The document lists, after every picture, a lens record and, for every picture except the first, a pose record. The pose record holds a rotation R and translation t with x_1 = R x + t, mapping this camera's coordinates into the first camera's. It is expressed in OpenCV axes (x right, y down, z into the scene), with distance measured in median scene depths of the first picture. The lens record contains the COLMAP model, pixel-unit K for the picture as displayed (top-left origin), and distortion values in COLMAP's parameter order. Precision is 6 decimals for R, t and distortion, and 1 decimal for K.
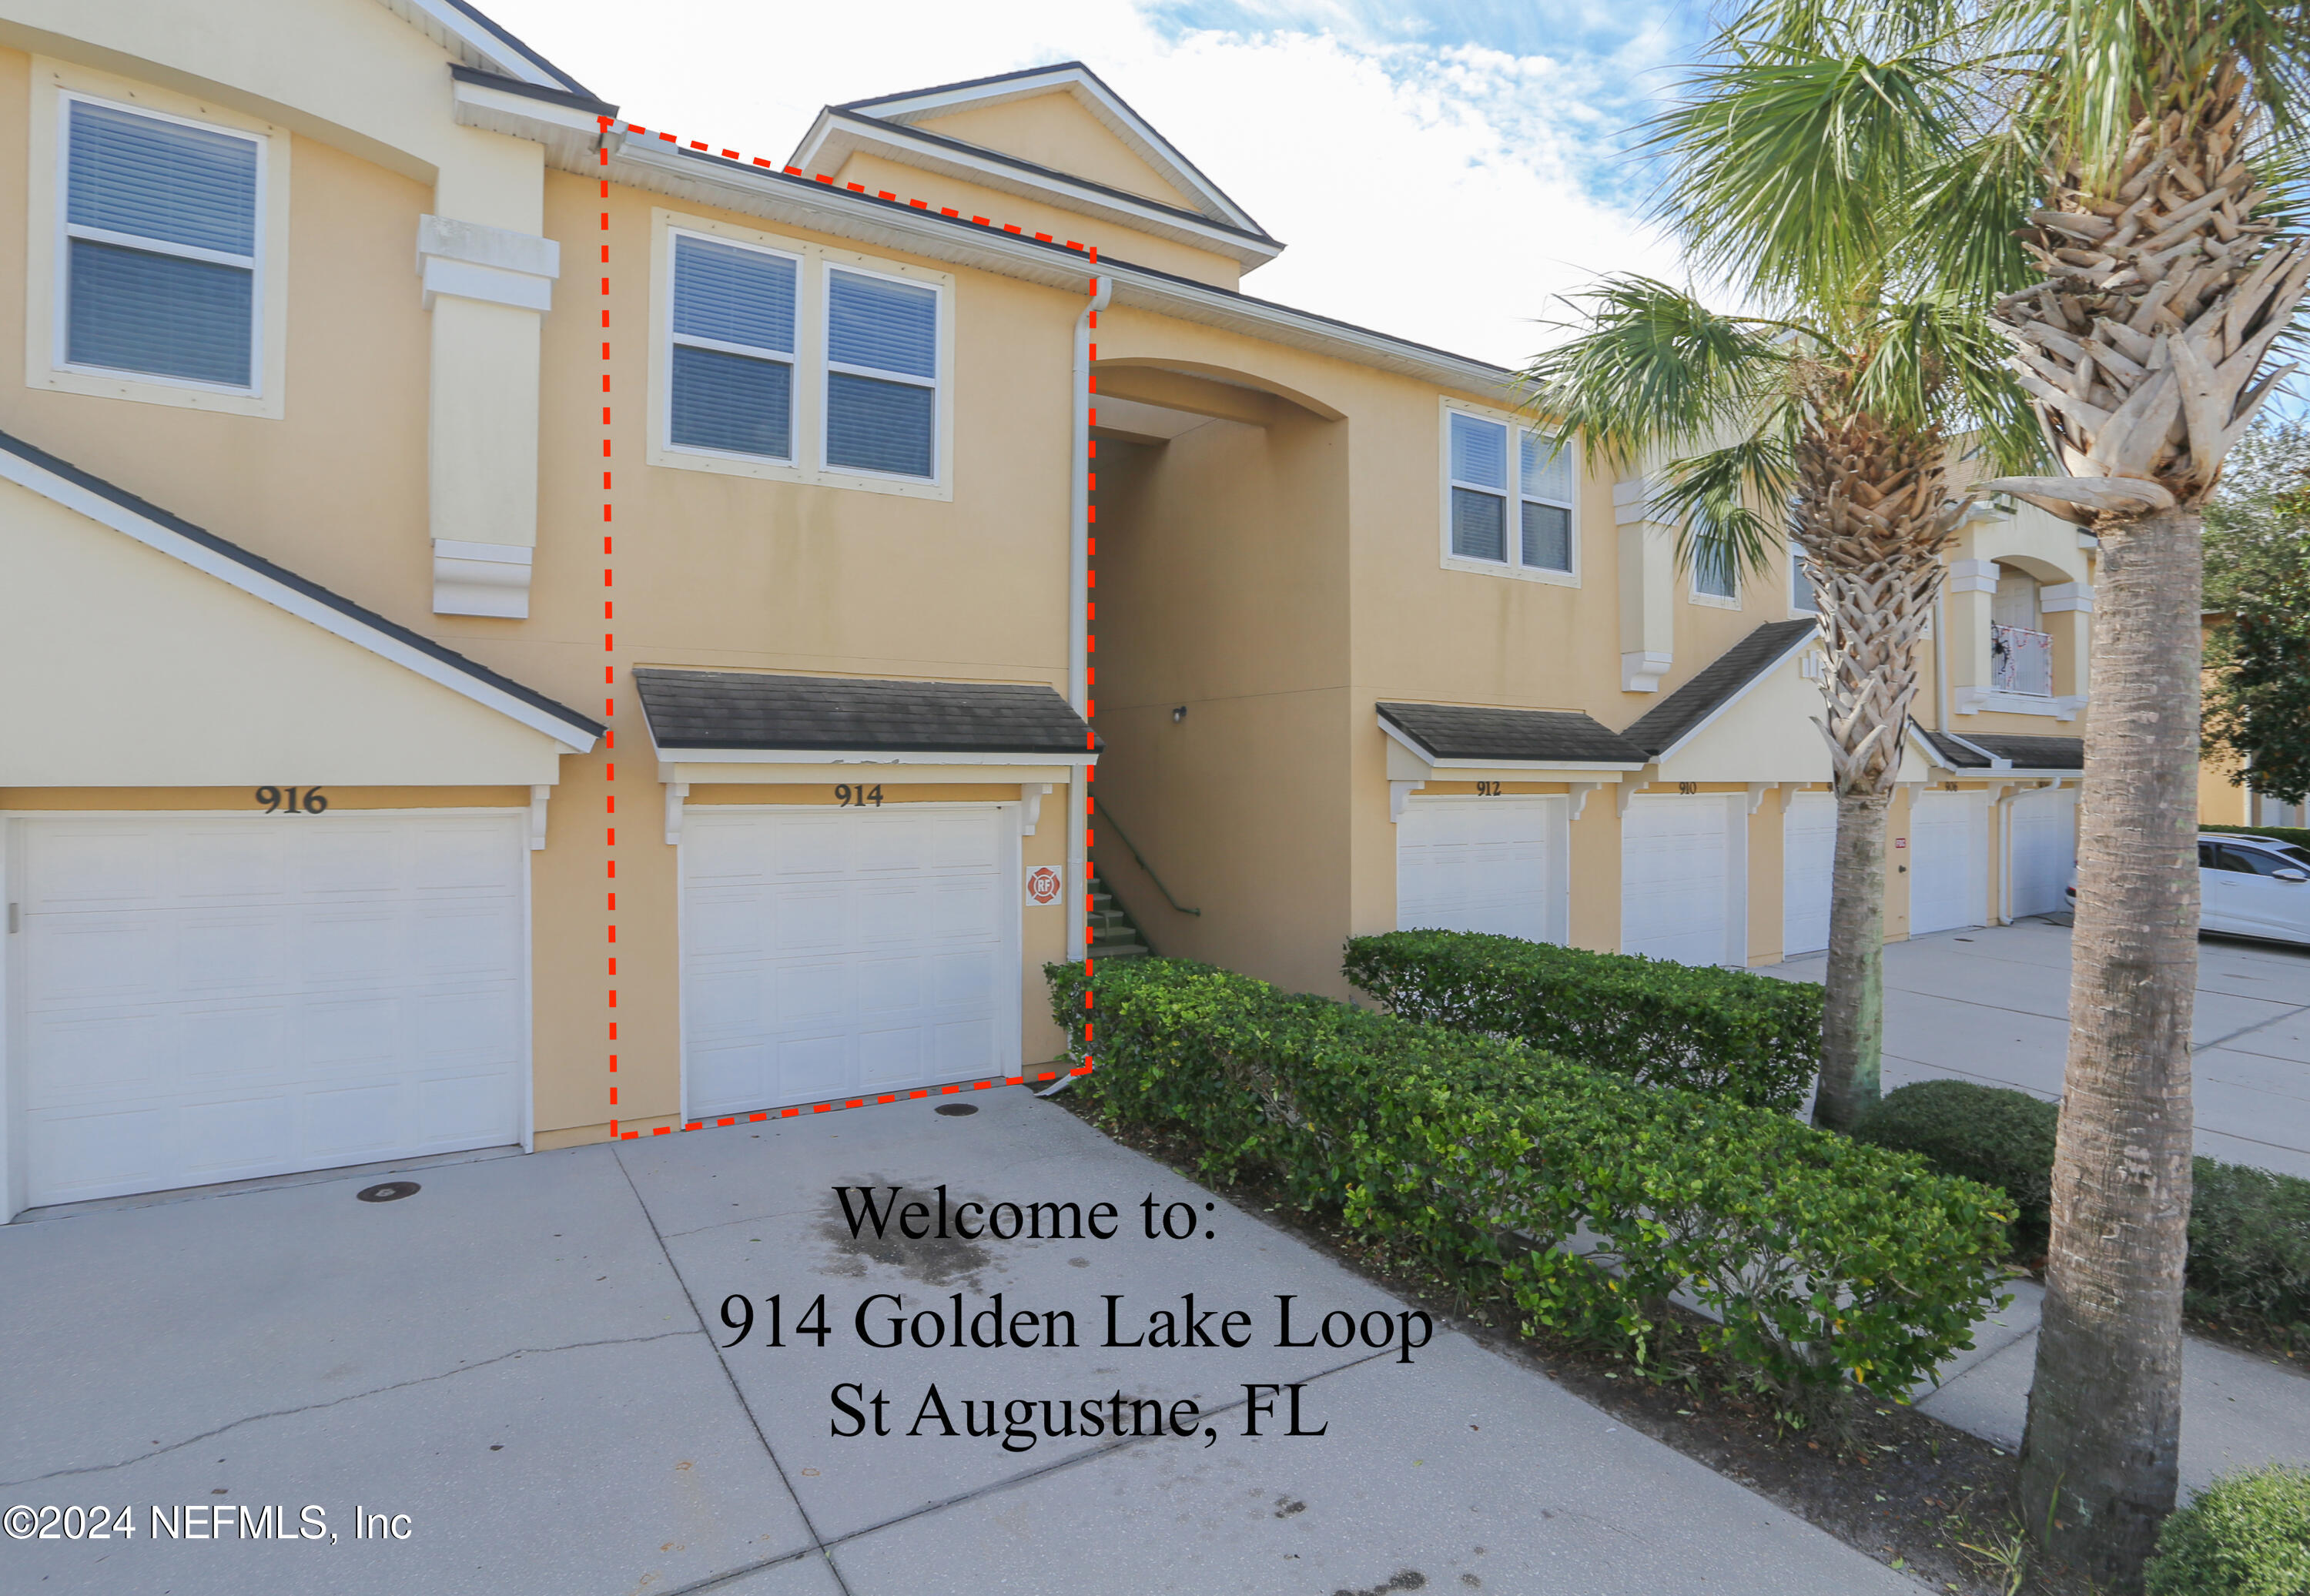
lens RADIAL K [[1196.7, 0, 1155.0], [0, 1196.7, 798.0], [0, 0, 1]] dist [-0.066132, 0.032203]
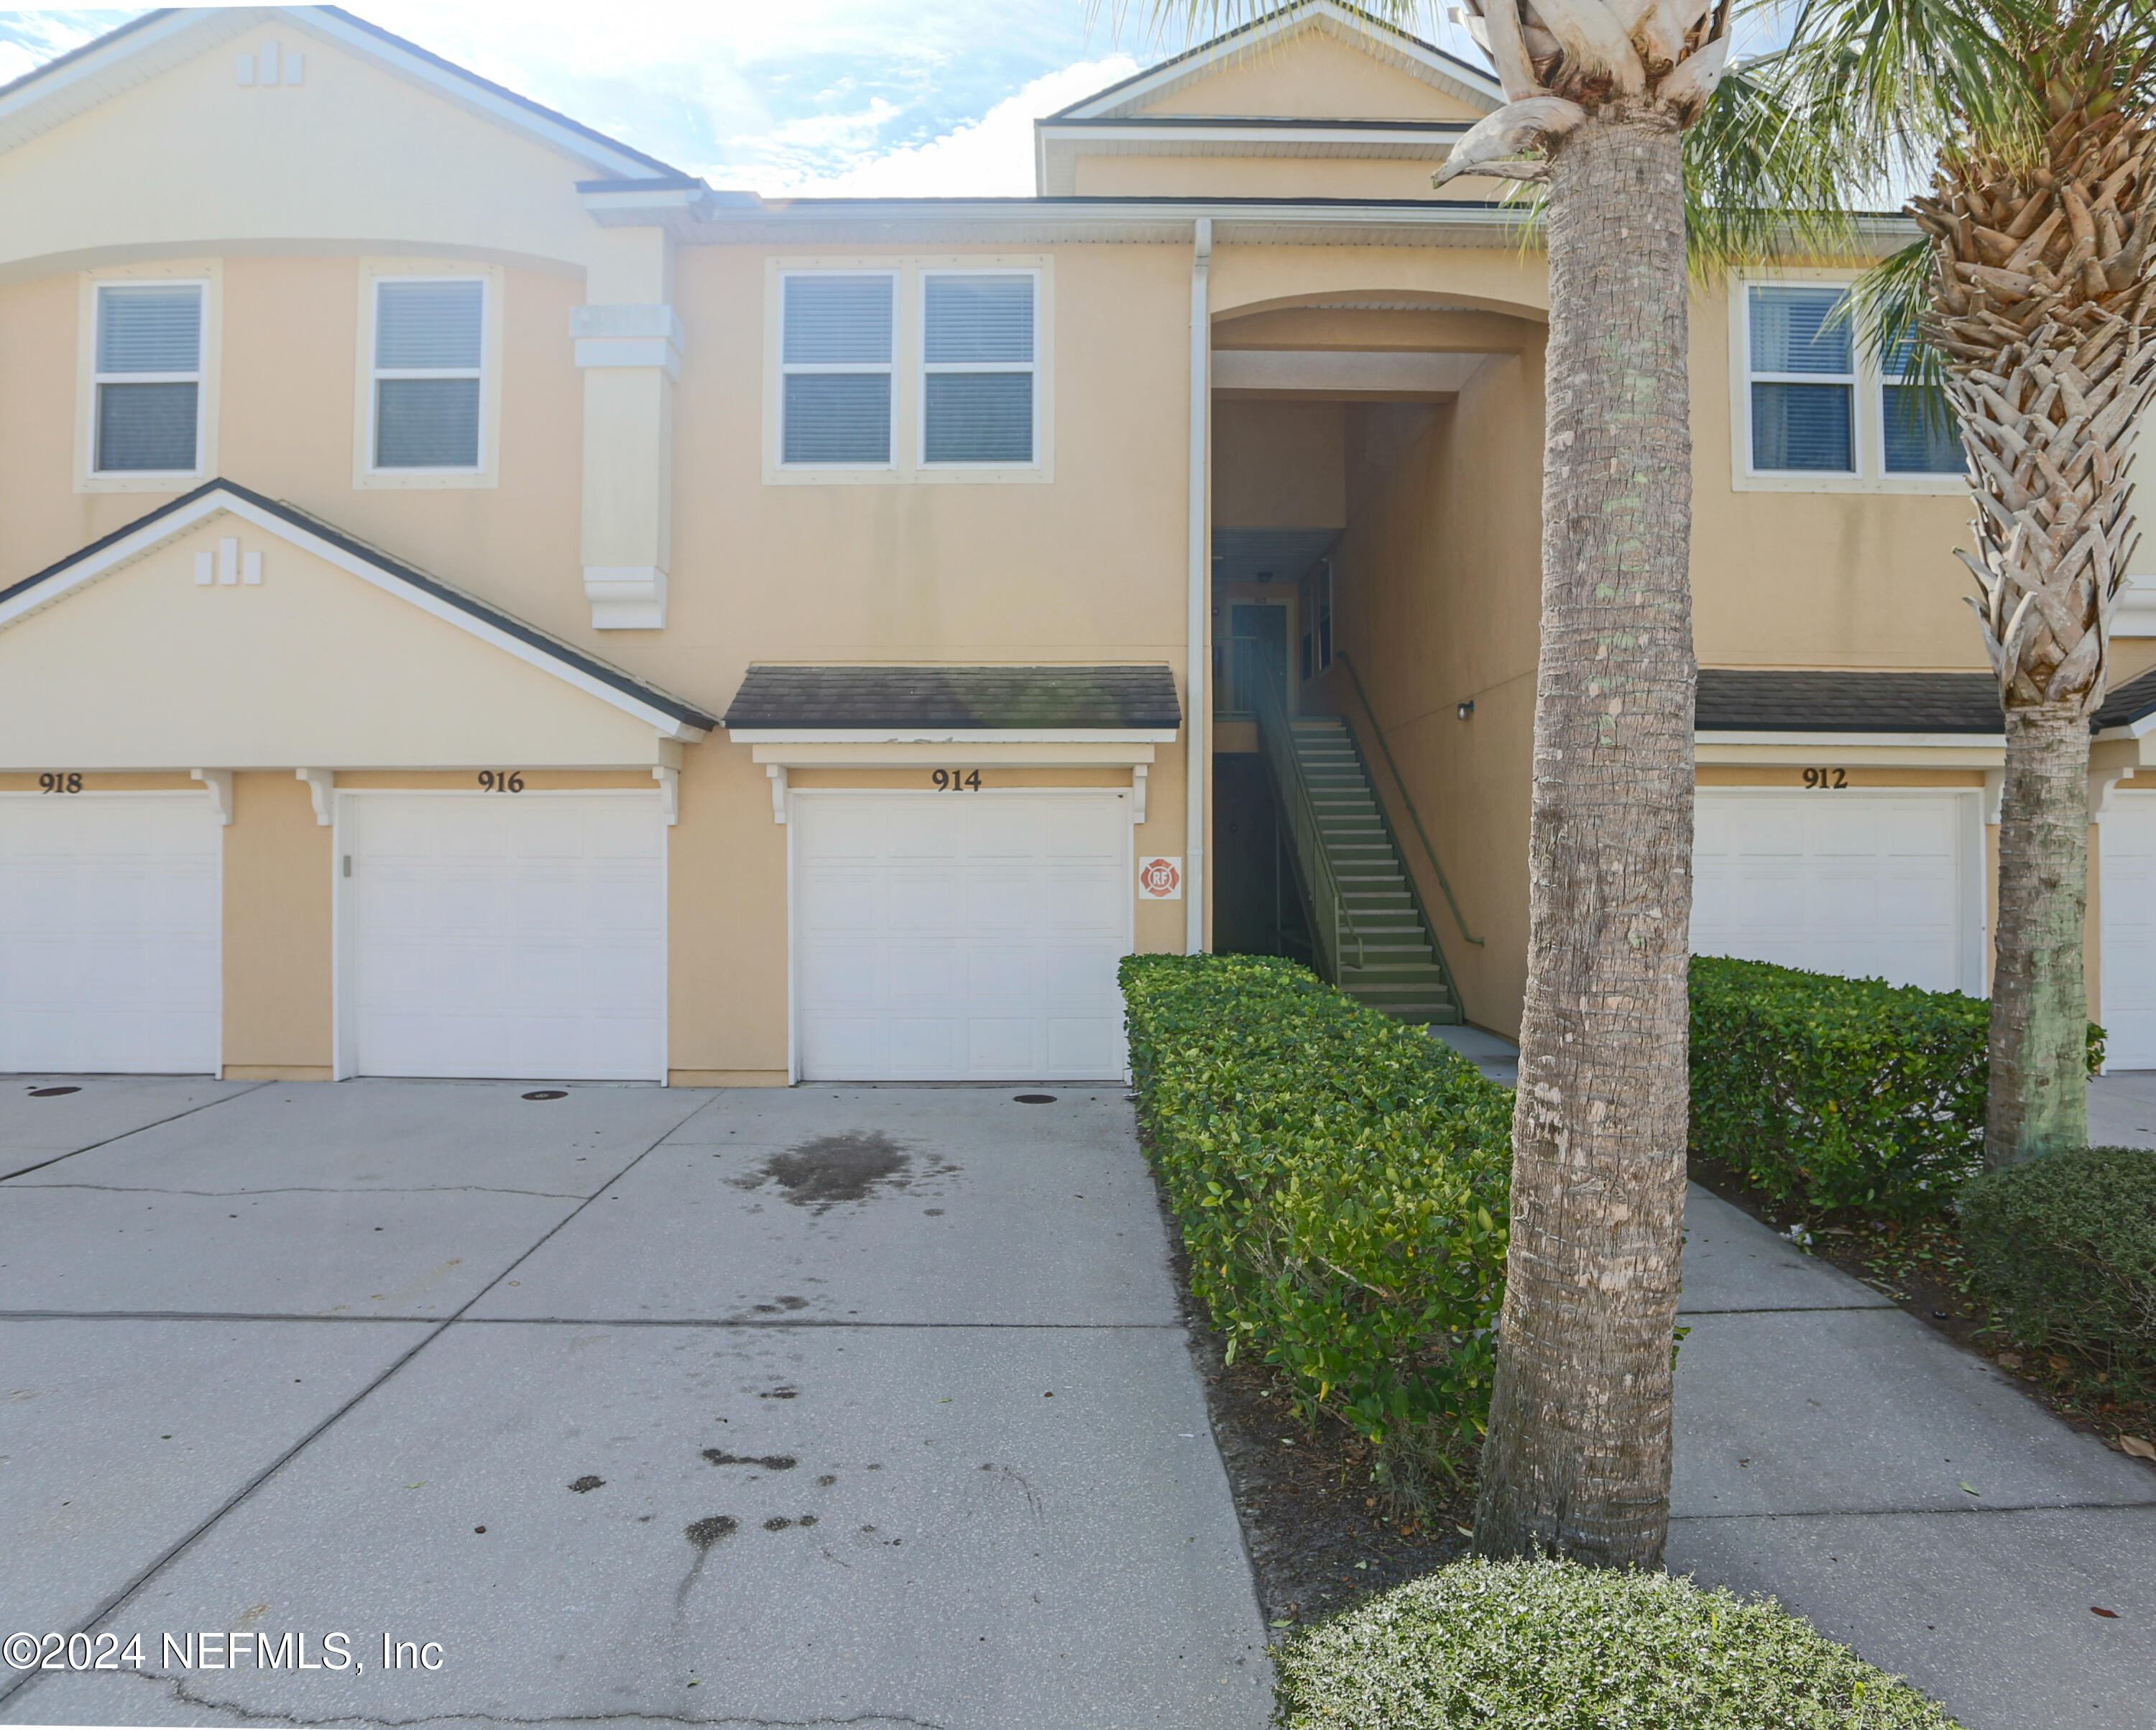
lens RADIAL K [[1323.8, 0, 1078.0], [0, 1323.8, 865.0], [0, 0, 1]] dist [-0.060280, 0.018546]
pose [[0.845915, 0.001890, -0.533314, 0.537411], [-0.008452, 0.999916, -0.009861, 0.097442], [0.533250, 0.012849, 0.845860, 0.114935]]
